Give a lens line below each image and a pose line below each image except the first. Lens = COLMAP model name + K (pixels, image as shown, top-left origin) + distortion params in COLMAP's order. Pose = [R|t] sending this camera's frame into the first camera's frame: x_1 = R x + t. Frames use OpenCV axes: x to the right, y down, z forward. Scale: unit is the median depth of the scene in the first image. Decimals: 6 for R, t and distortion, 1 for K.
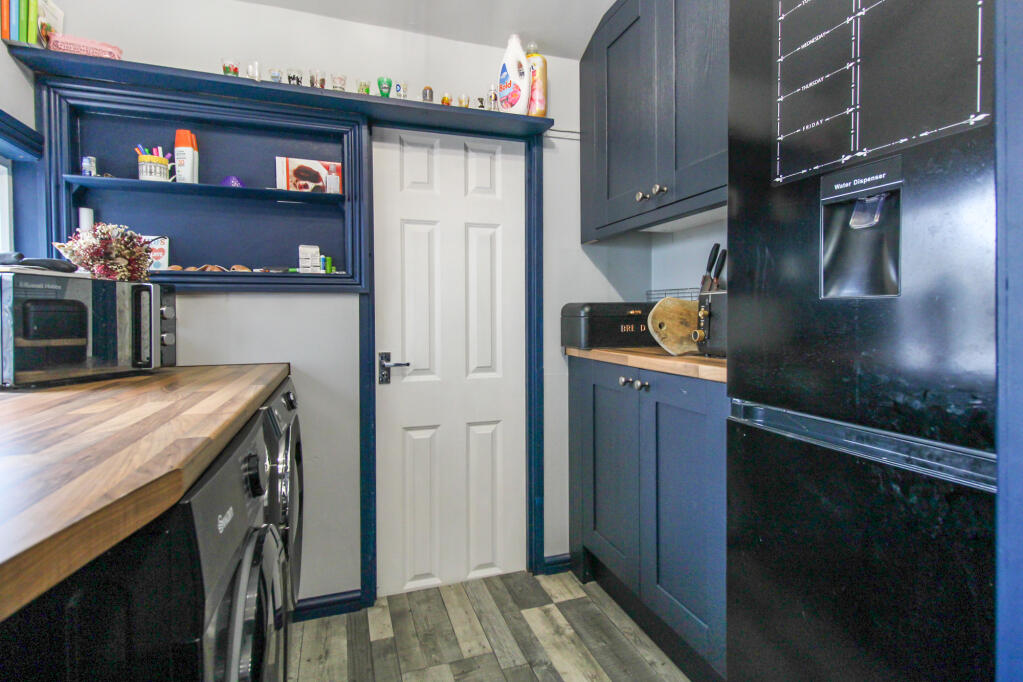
lens RADIAL K [[486.4, 0, 504.0], [0, 486.4, 326.6], [0, 0, 1]] dist [0.001725, 0.000155]
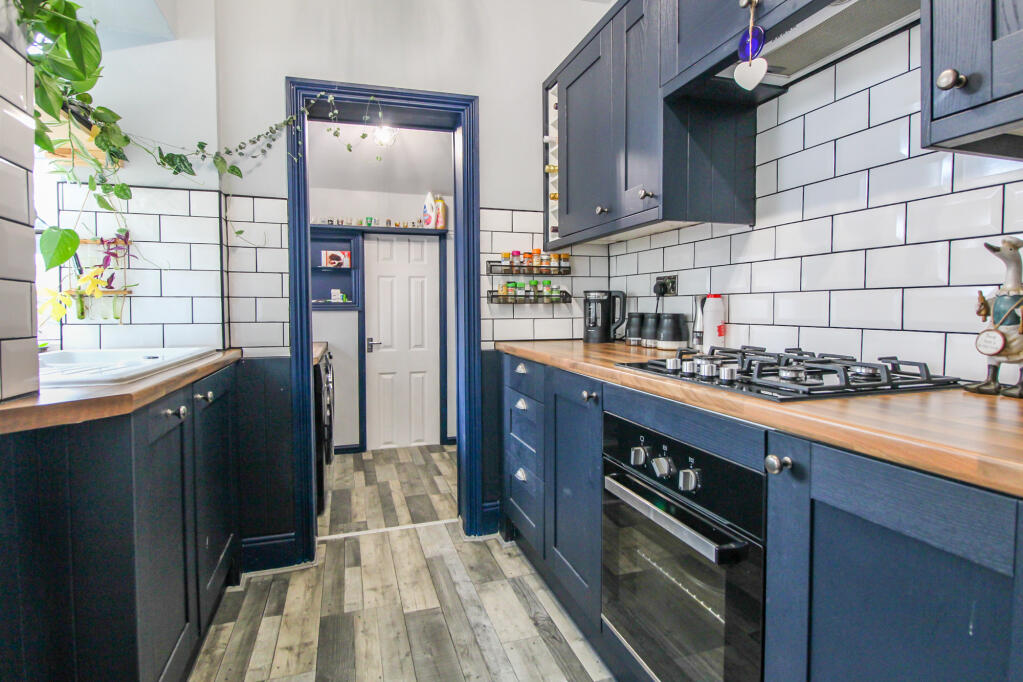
lens RADIAL K [[518.0, 0, 512.0], [0, 518.0, 328.0], [0, 0, 1]] dist [-0.019876, 0.000068]
pose [[0.999940, 0.005662, -0.009326, 0.412852], [-0.005453, 0.999738, 0.022241, -0.045534], [0.009450, -0.022189, 0.999709, -1.308411]]
